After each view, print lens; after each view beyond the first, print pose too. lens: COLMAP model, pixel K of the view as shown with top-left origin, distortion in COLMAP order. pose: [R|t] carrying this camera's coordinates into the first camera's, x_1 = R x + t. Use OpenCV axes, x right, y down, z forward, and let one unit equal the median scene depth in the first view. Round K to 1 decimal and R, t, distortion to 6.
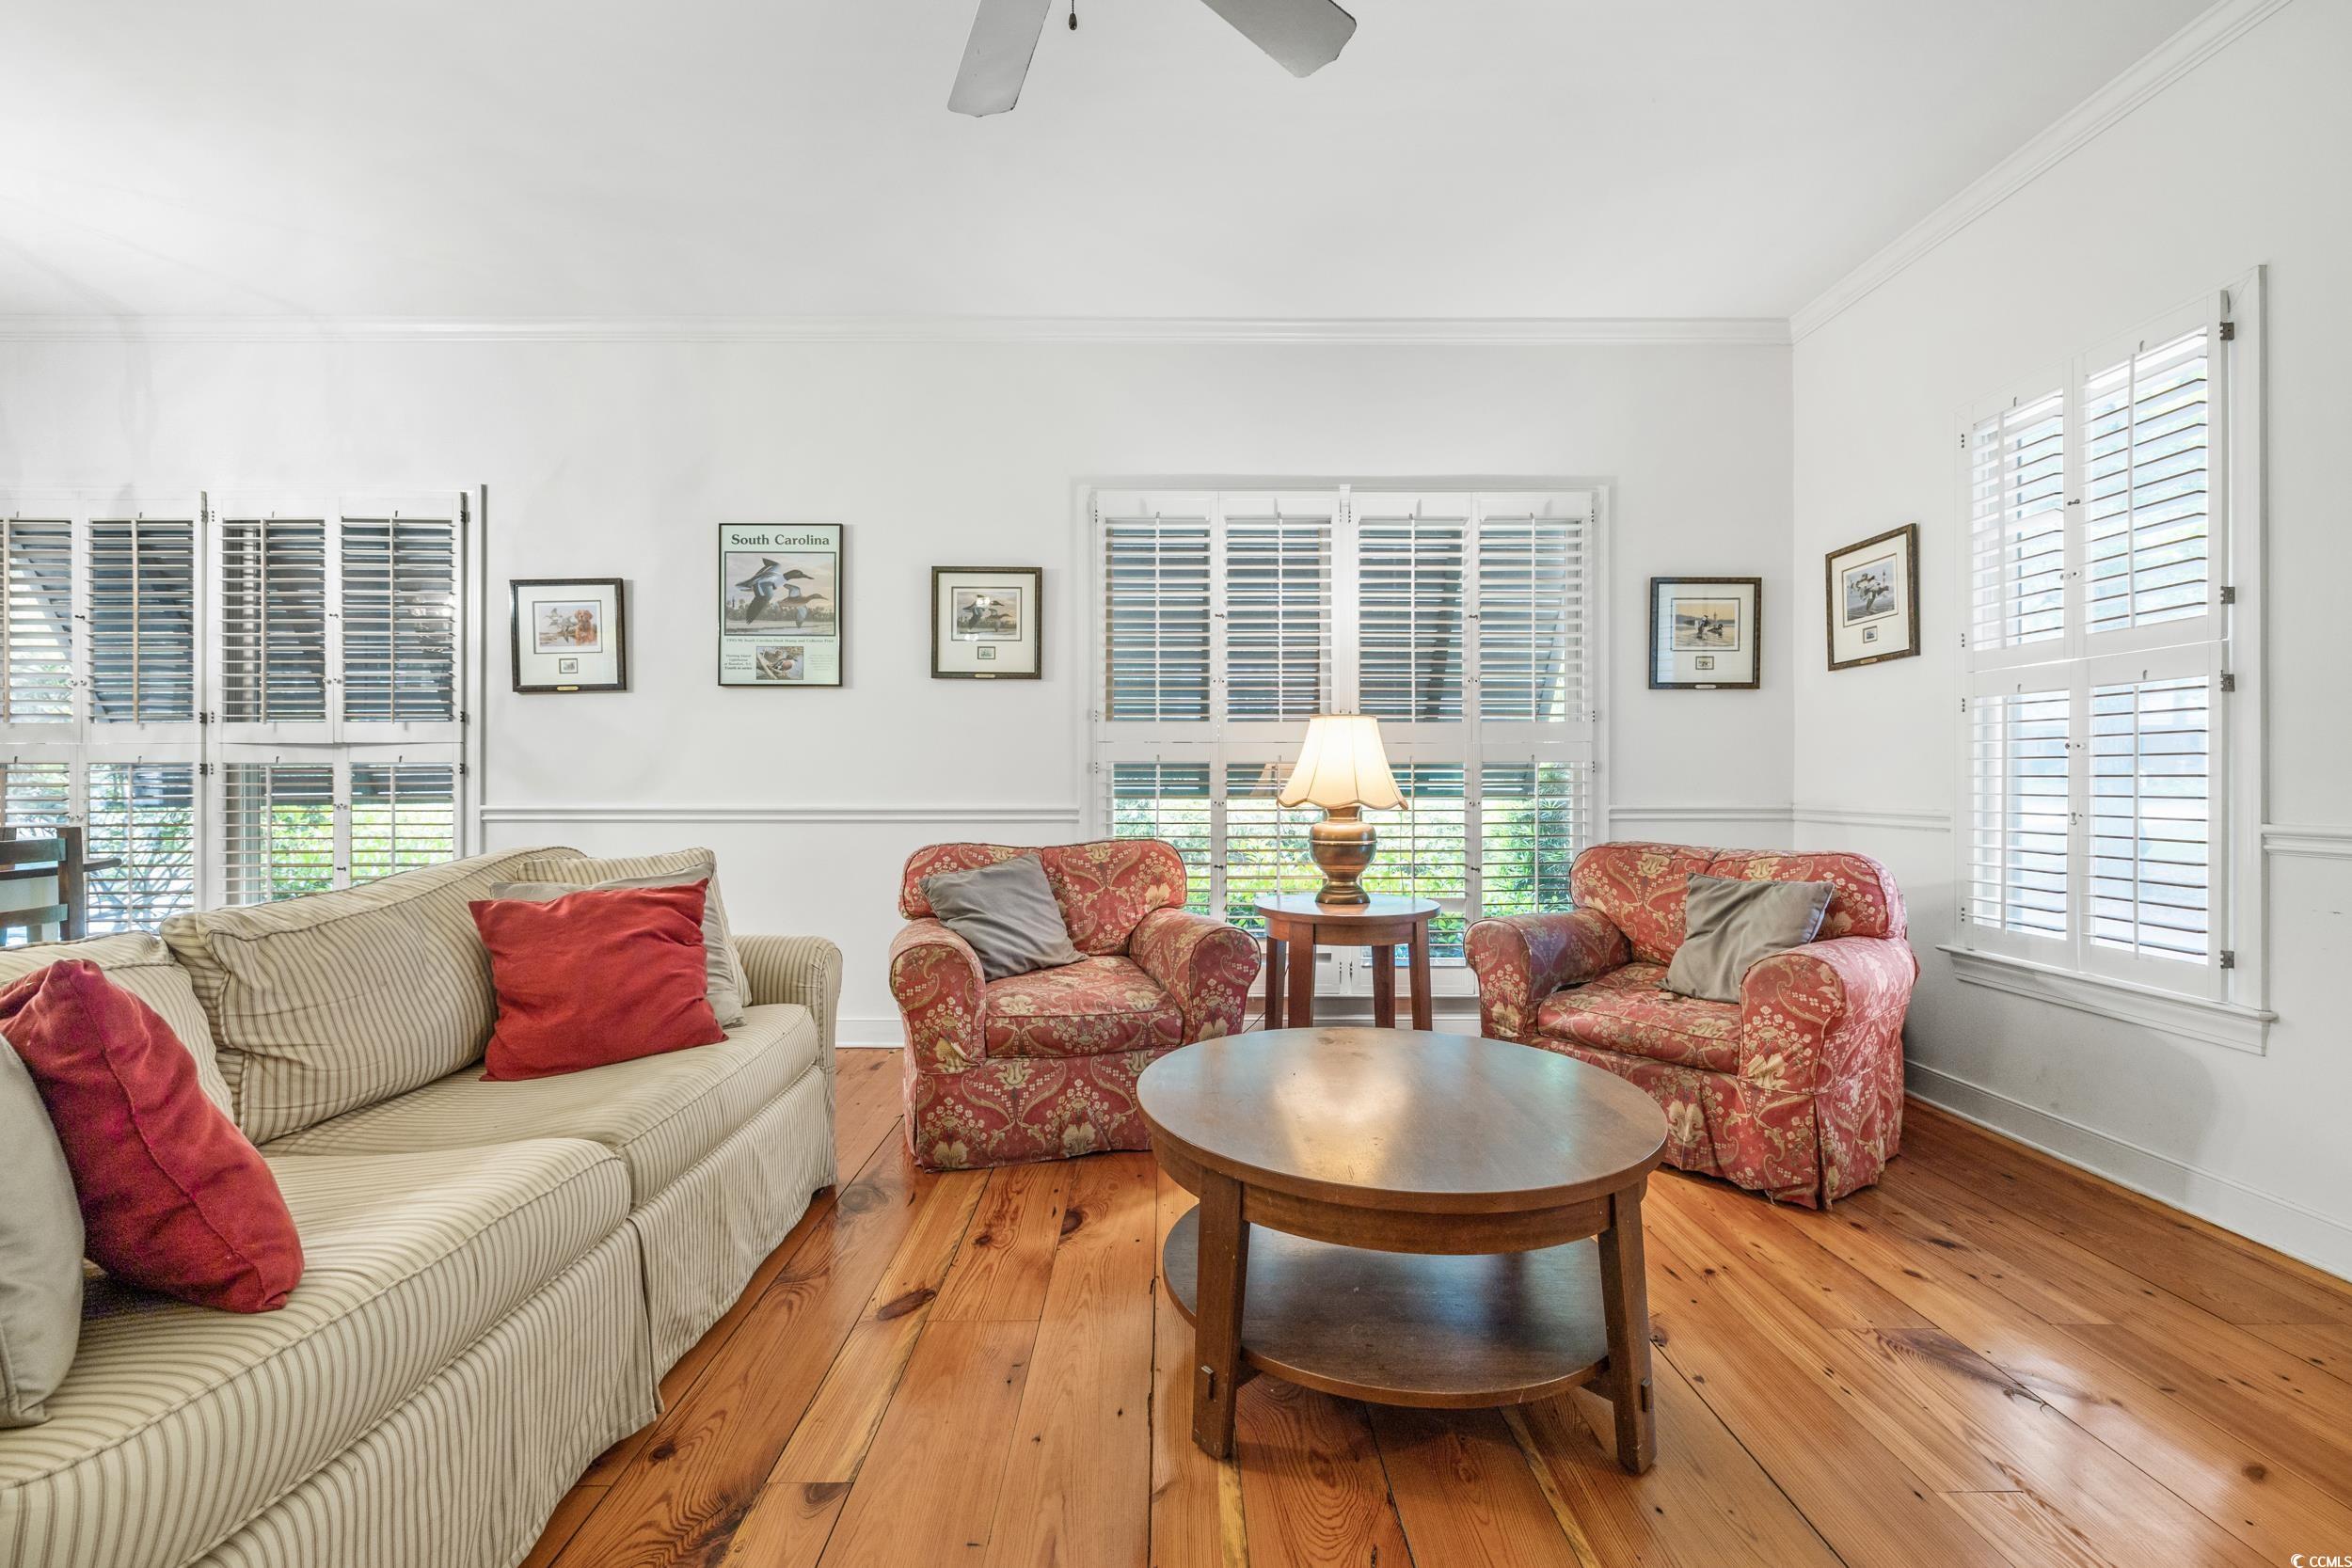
lens RADIAL K [[994.5, 0, 1168.3], [0, 994.5, 781.7], [0, 0, 1]] dist [0.001736, 0.000480]
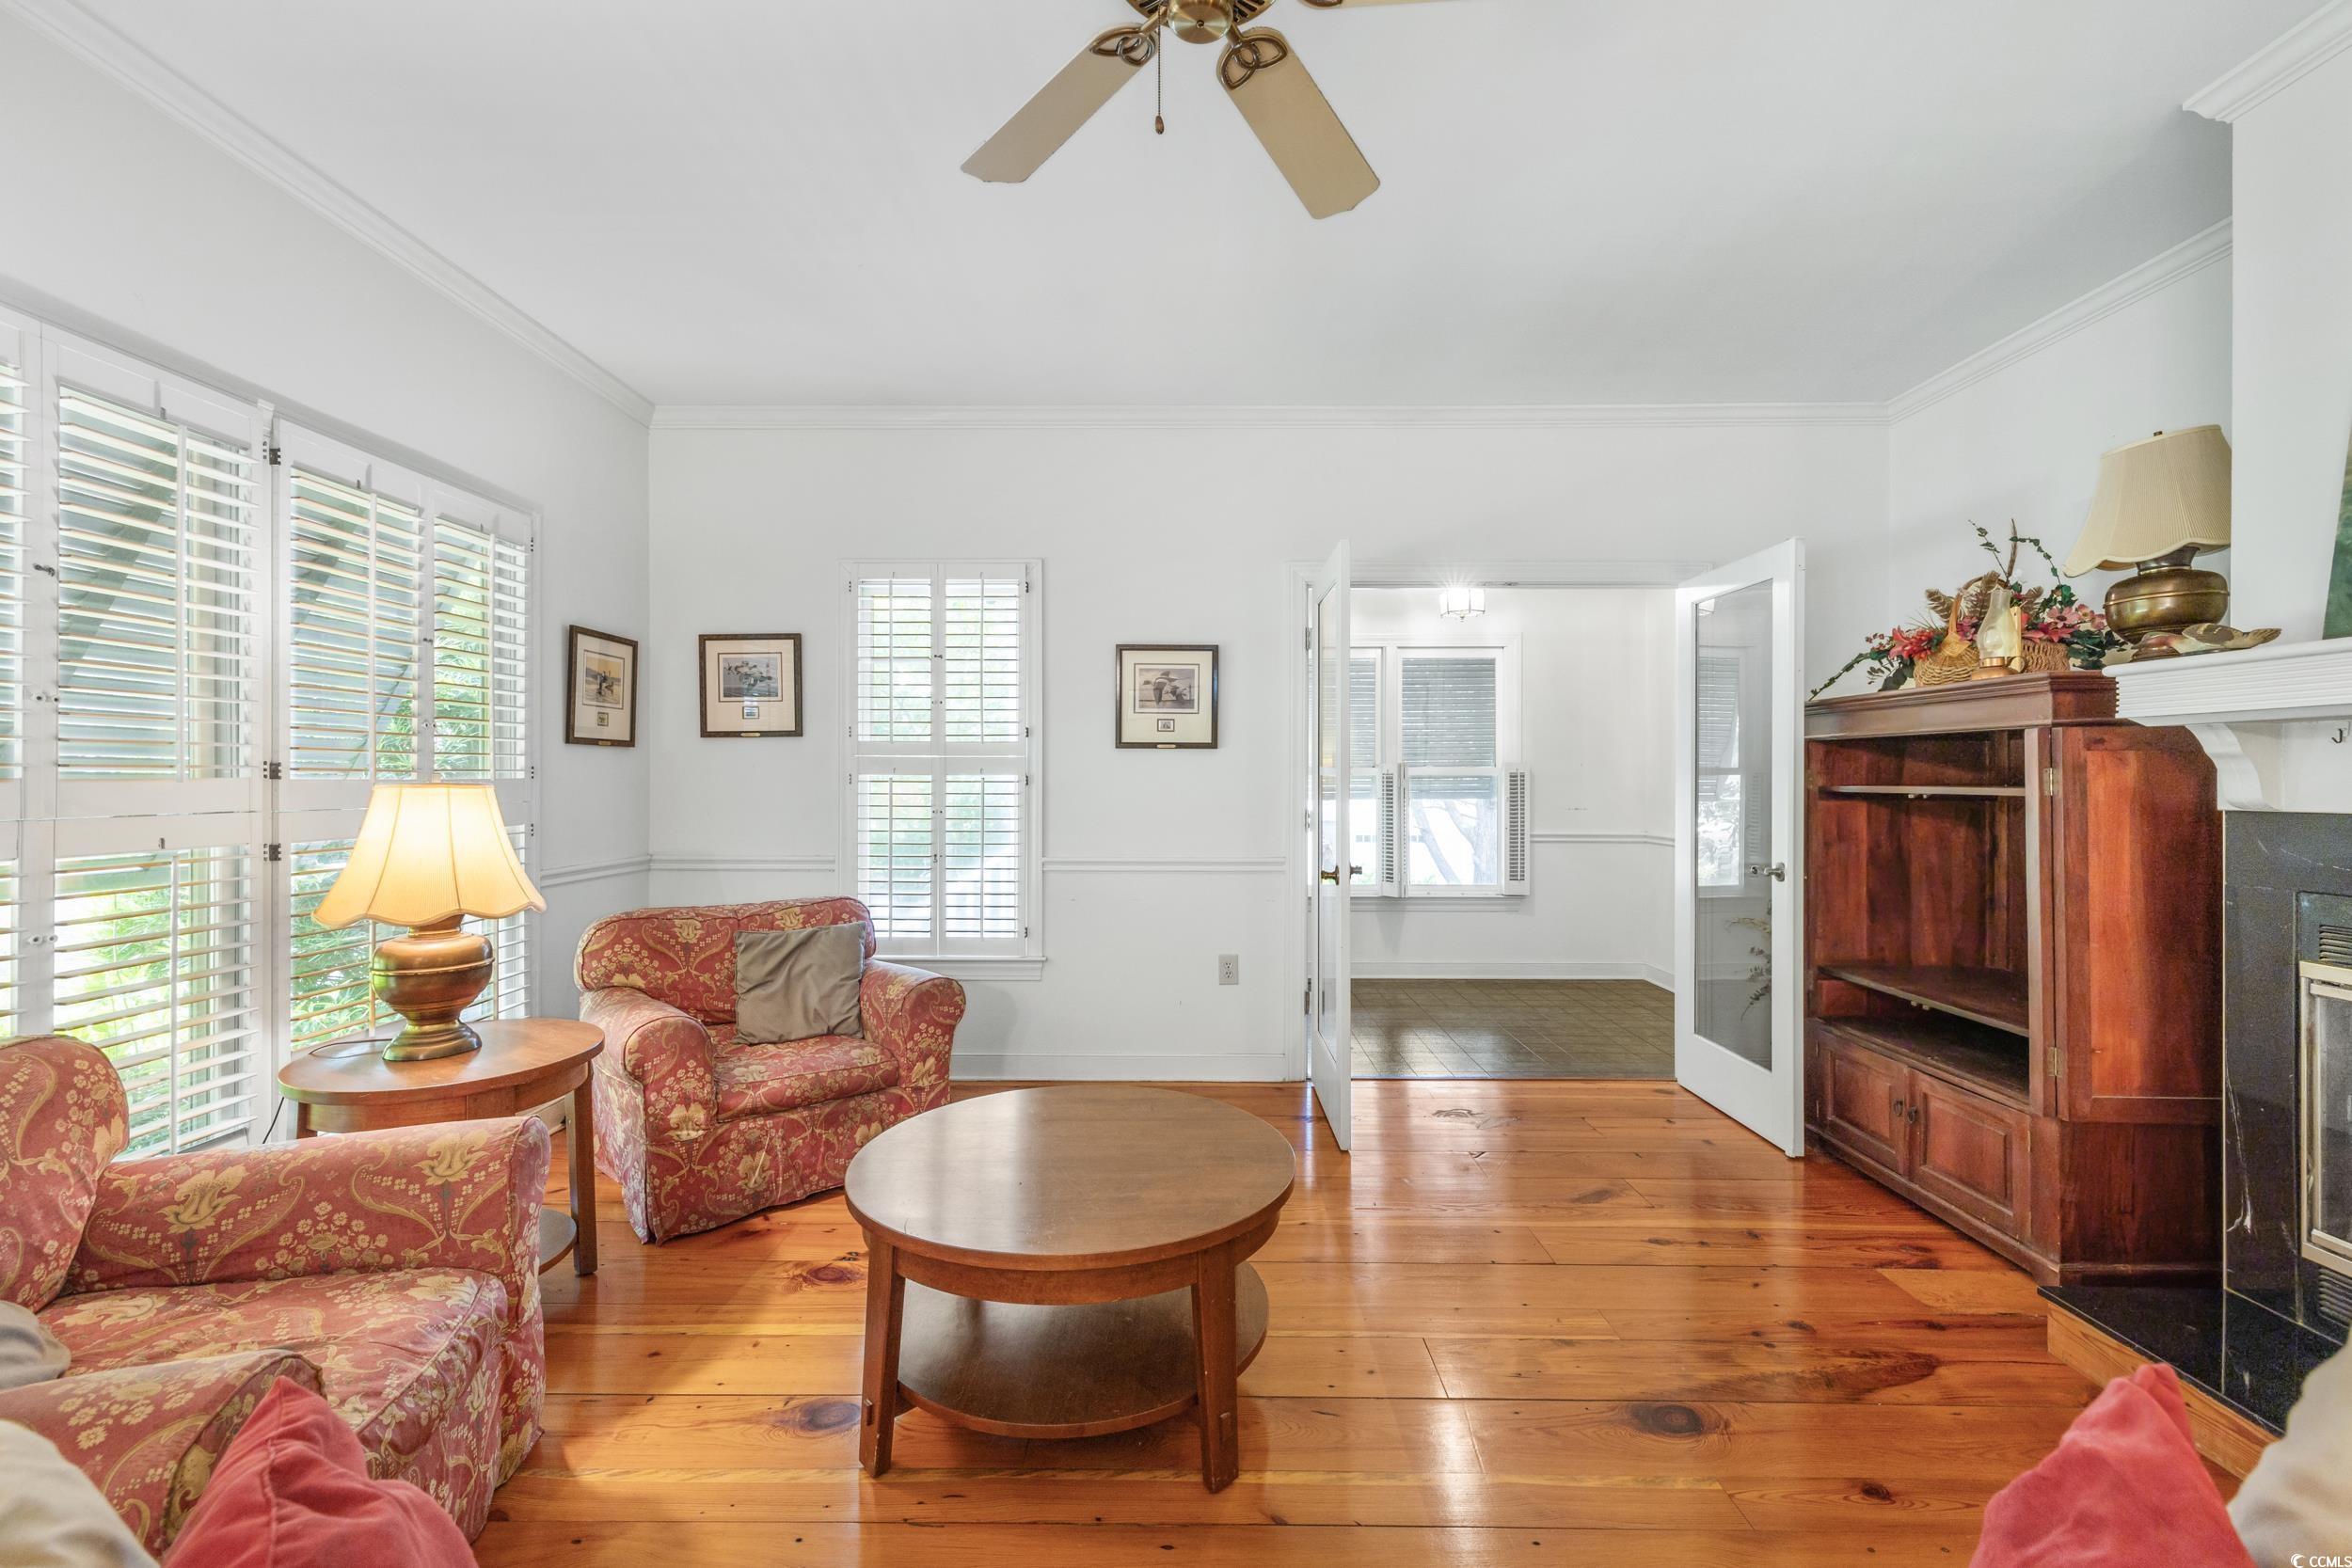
lens RADIAL K [[994.5, 0, 1184.3], [0, 994.5, 792.6], [0, 0, 1]] dist [0.001736, 0.000480]
pose [[0.011304, -0.012745, 0.999855, -0.452700], [0.000144, 0.999919, 0.012744, -0.060397], [-0.999936, 0.000000, 0.011305, 0.420388]]
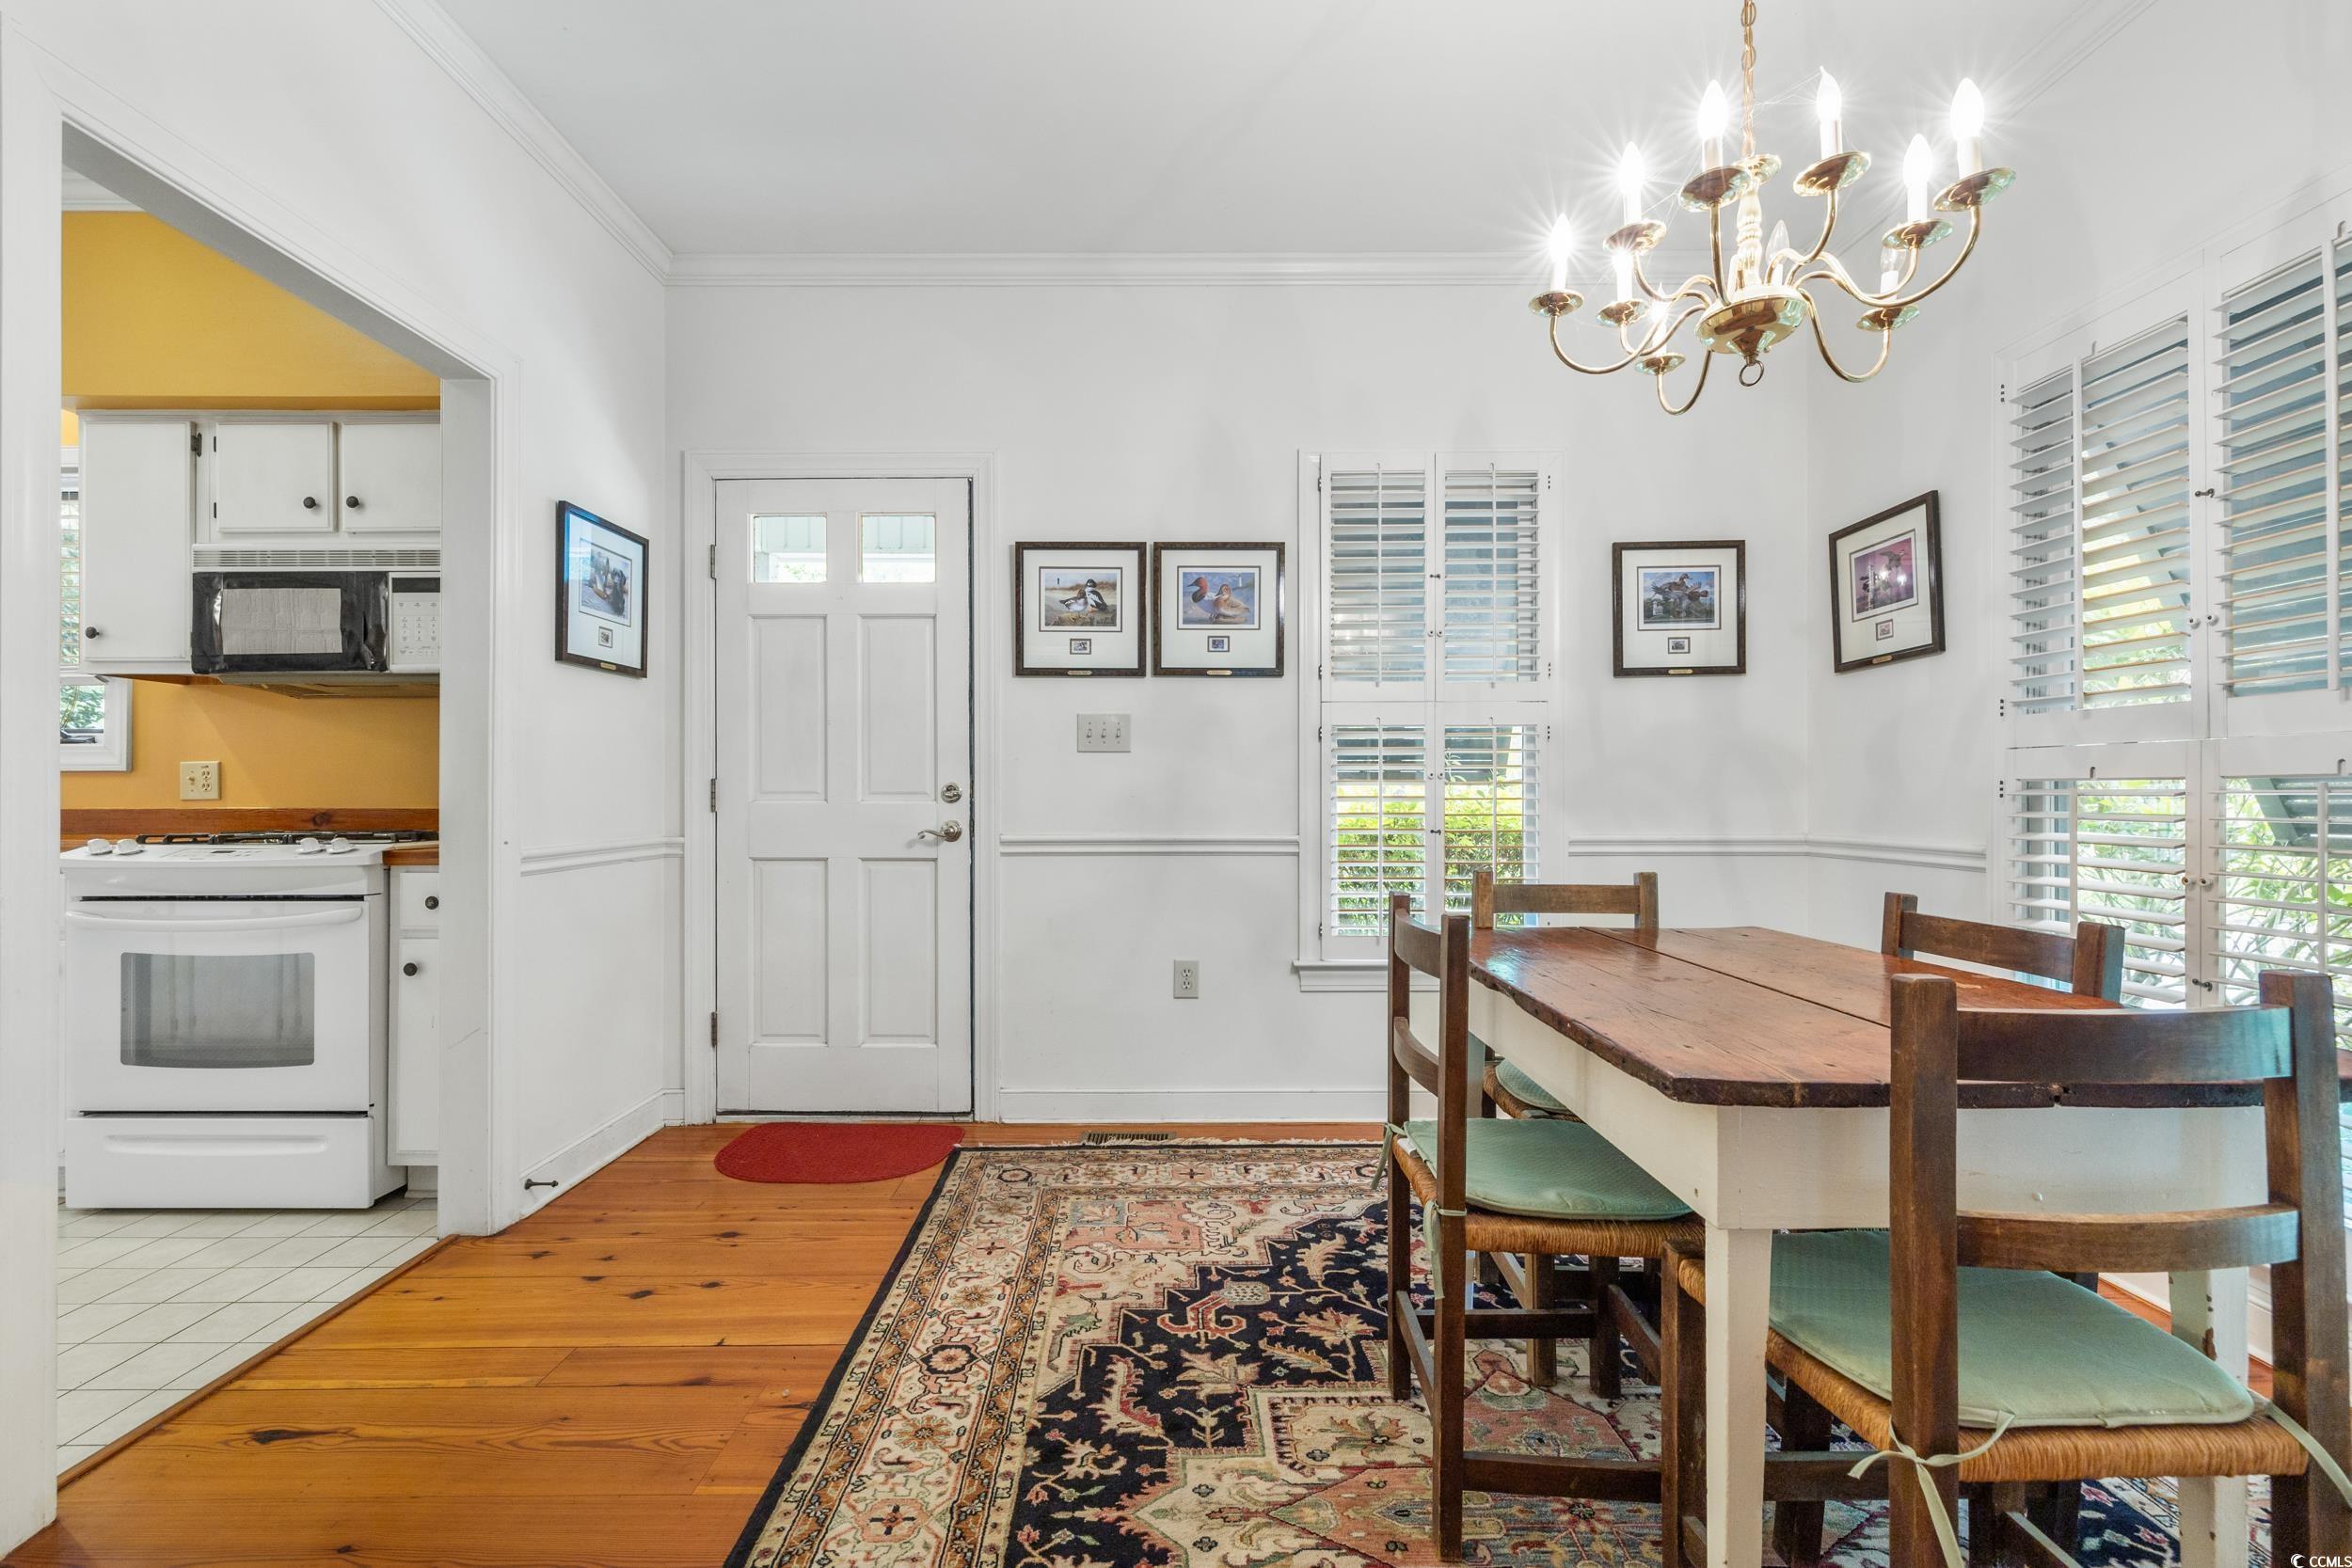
lens RADIAL K [[994.5, 0, 1171.4], [0, 994.5, 789.9], [0, 0, 1]] dist [0.001736, 0.000480]
pose [[-0.012406, -0.002362, -0.999920, -0.571954], [-0.000388, 0.999997, -0.002357, -0.010084], [0.999923, 0.000359, -0.012407, 0.473899]]
